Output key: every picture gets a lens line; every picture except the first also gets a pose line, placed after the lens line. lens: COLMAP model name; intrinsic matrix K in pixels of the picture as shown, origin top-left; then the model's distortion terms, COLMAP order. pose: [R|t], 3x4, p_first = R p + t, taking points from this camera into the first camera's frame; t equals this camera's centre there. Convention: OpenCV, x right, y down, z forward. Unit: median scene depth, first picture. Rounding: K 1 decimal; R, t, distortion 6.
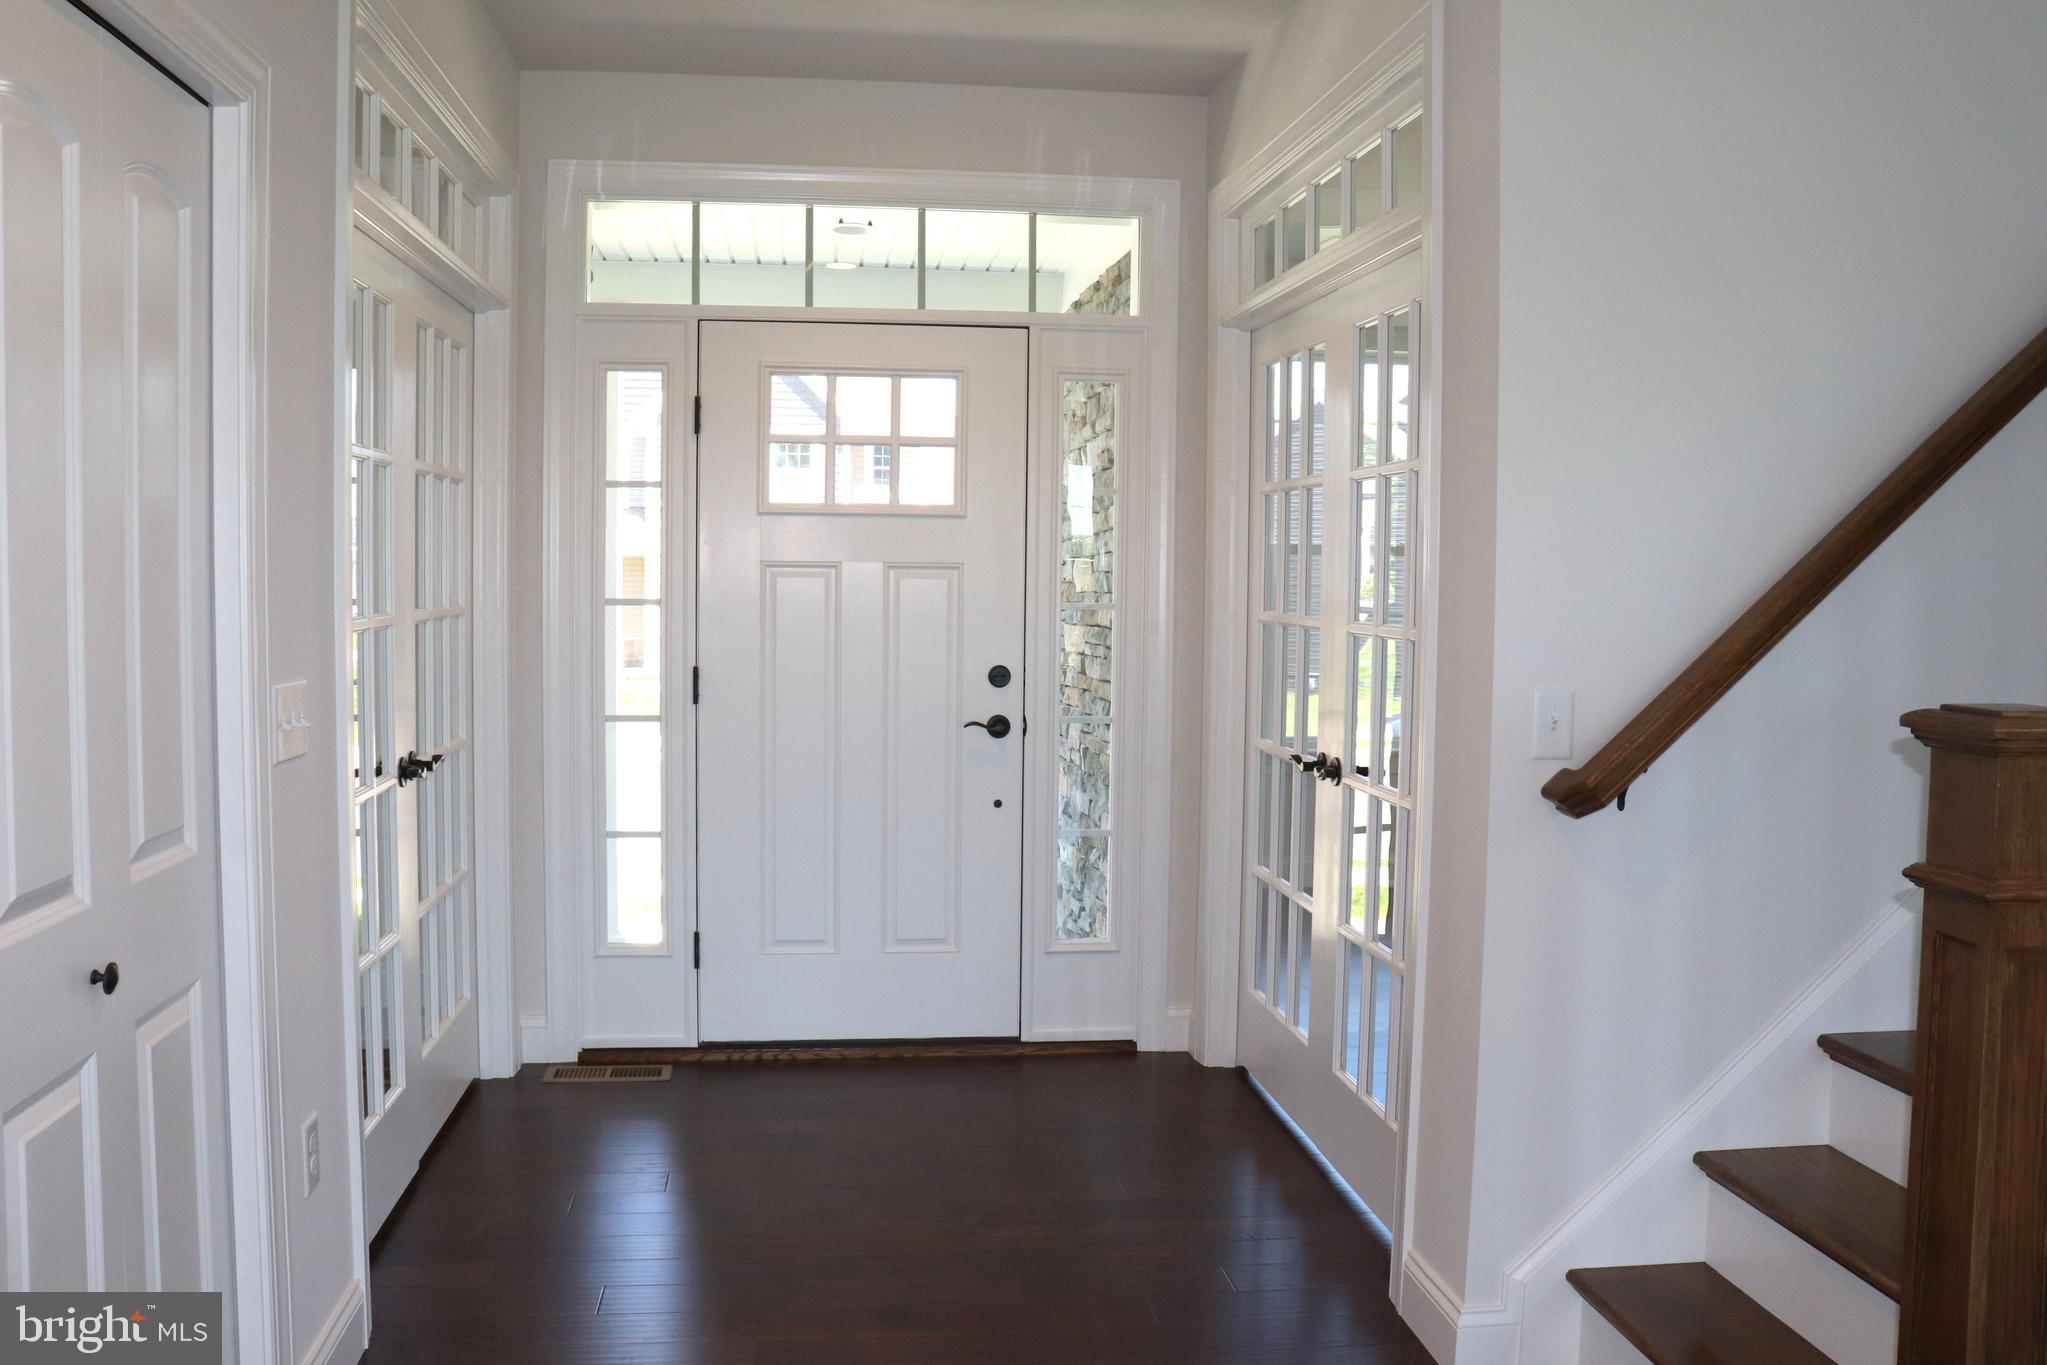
lens RADIAL K [[1696.0, 0, 1032.7], [0, 1696.0, 679.2], [0, 0, 1]] dist [-0.164708, 0.133988]
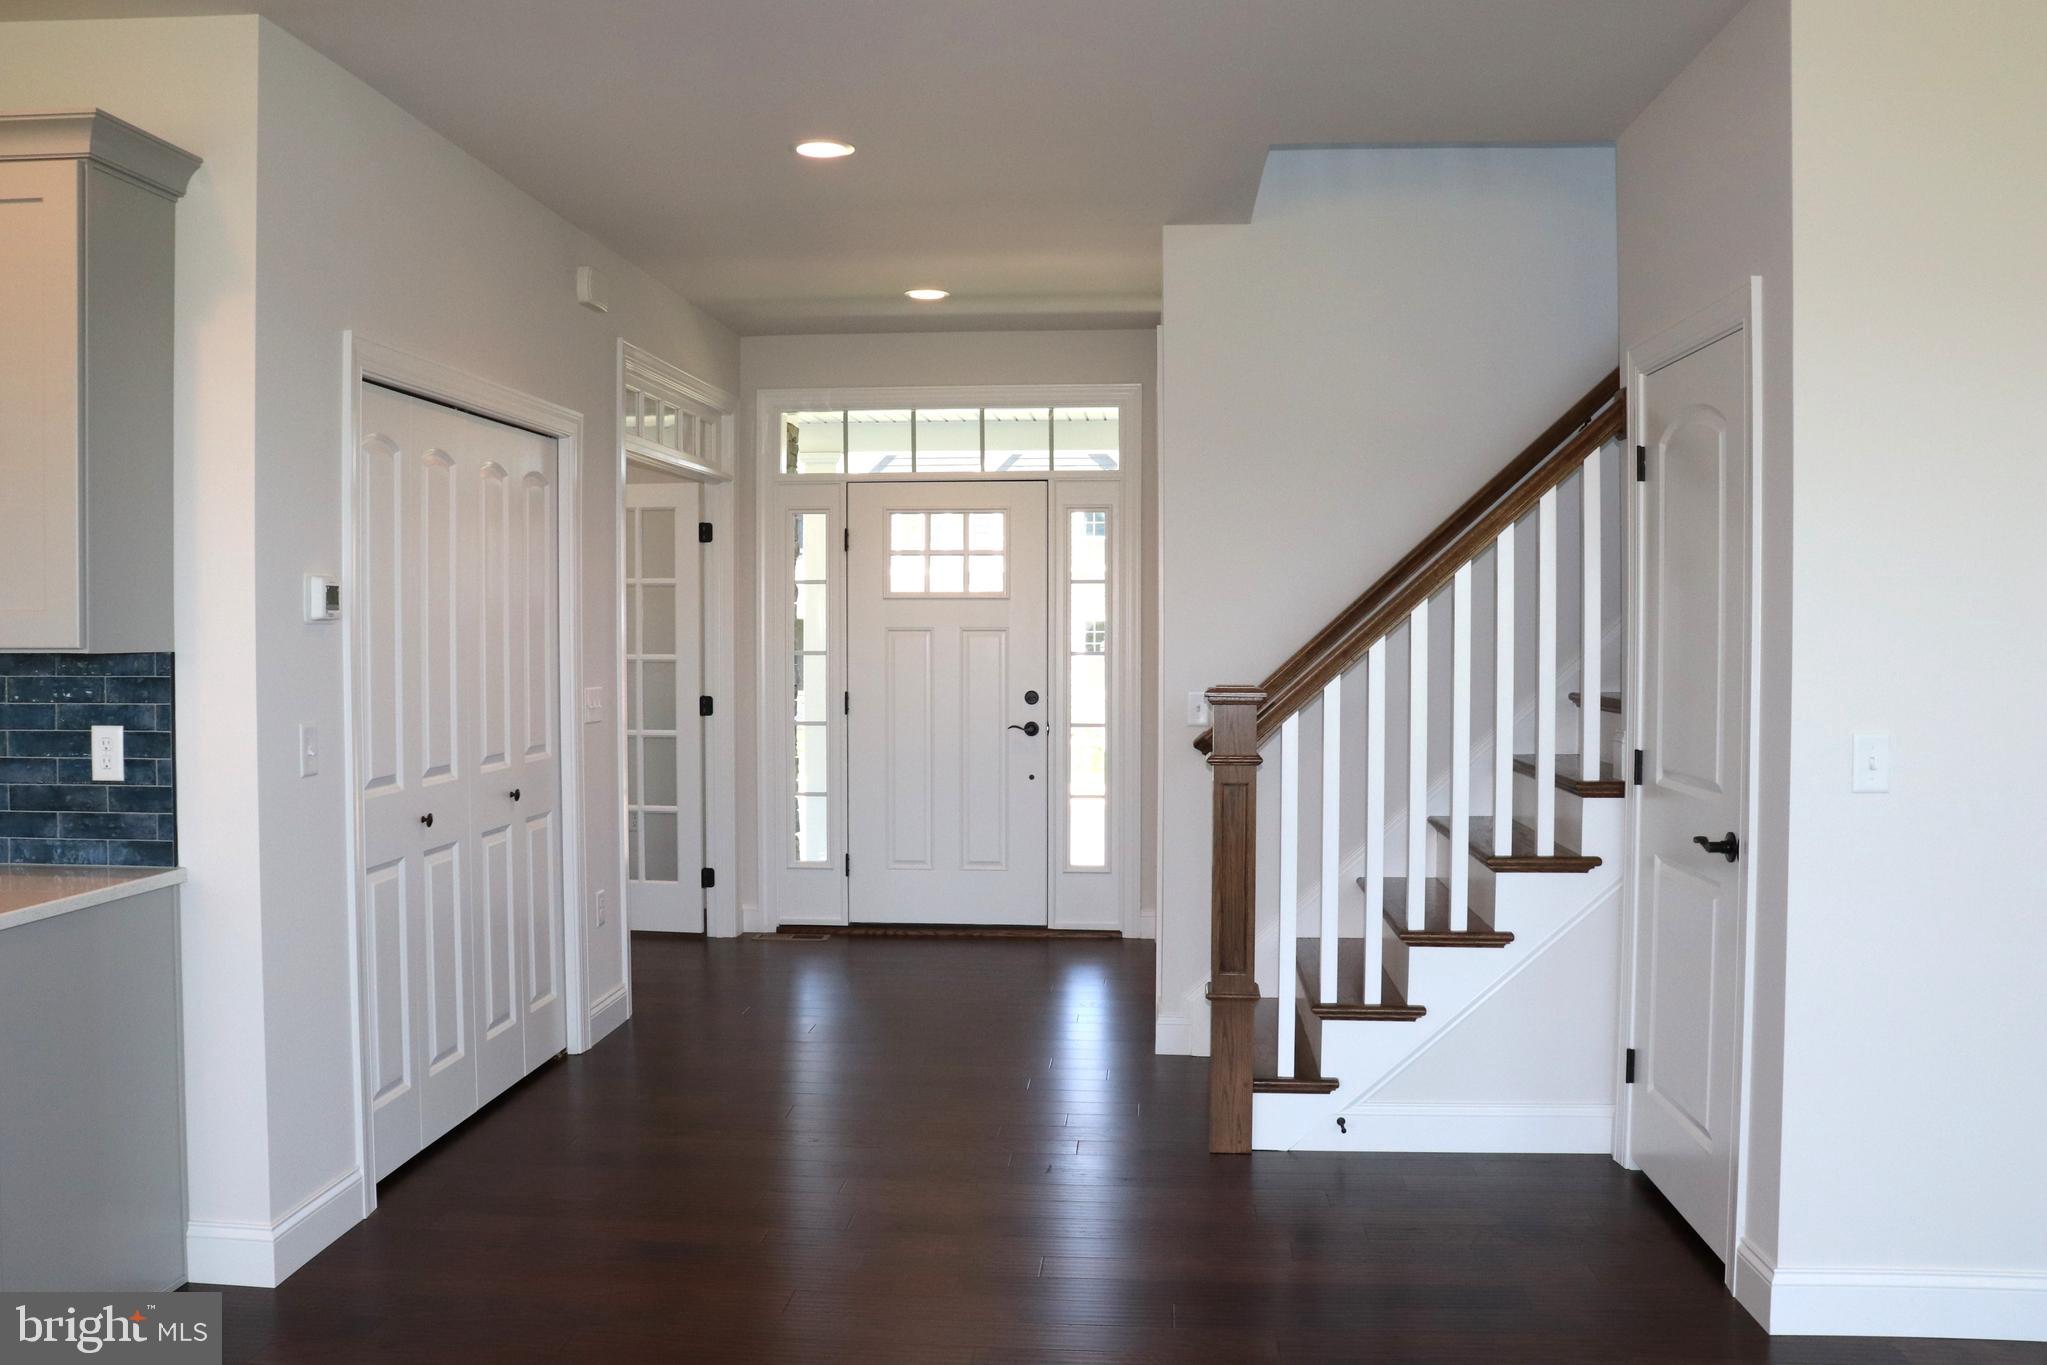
lens RADIAL K [[1696.0, 0, 1034.3], [0, 1696.0, 686.7], [0, 0, 1]] dist [-0.164708, 0.133988]
pose [[0.979102, -0.006446, -0.203266, 0.313718], [0.000198, 0.999527, -0.030741, 0.037955], [0.203369, 0.030059, 0.978641, -0.579315]]
